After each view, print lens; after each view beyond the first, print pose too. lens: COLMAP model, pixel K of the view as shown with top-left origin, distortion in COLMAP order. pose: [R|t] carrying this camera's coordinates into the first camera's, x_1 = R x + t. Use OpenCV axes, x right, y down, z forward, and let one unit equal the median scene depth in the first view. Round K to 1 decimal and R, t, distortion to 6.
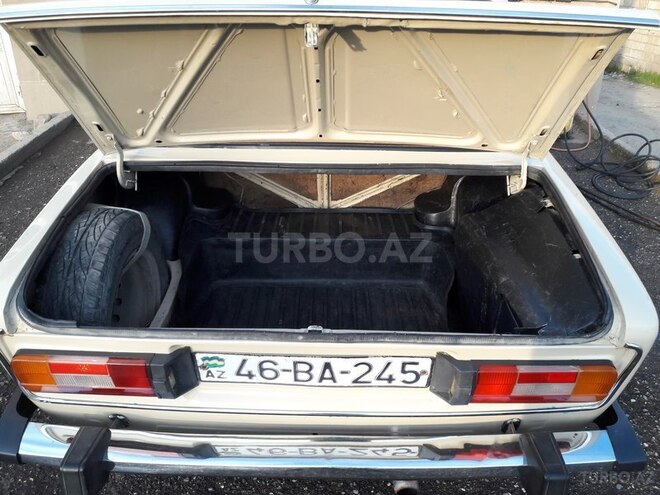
lens RADIAL K [[546.1, 0, 330.1], [0, 546.1, 250.7], [0, 0, 1]] dist [-0.065008, 0.022611]
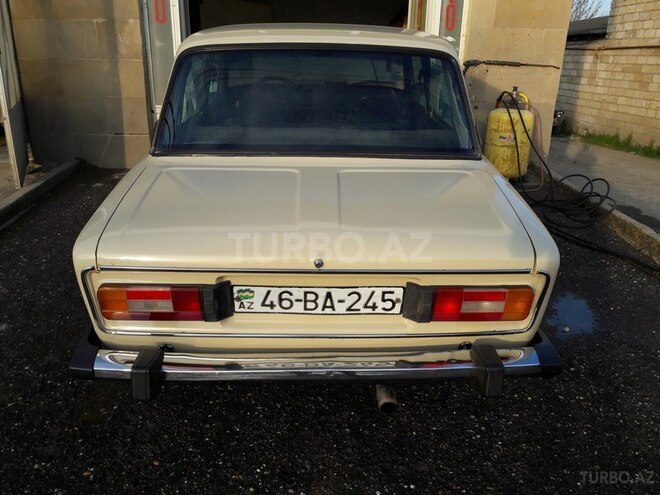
lens RADIAL K [[546.1, 0, 328.9], [0, 546.1, 244.1], [0, 0, 1]] dist [-0.065008, 0.022611]
pose [[0.999207, -0.003288, 0.039671, -0.057806], [0.008389, 0.991593, -0.129126, 0.255250], [-0.038913, 0.129356, 0.990834, -0.385117]]
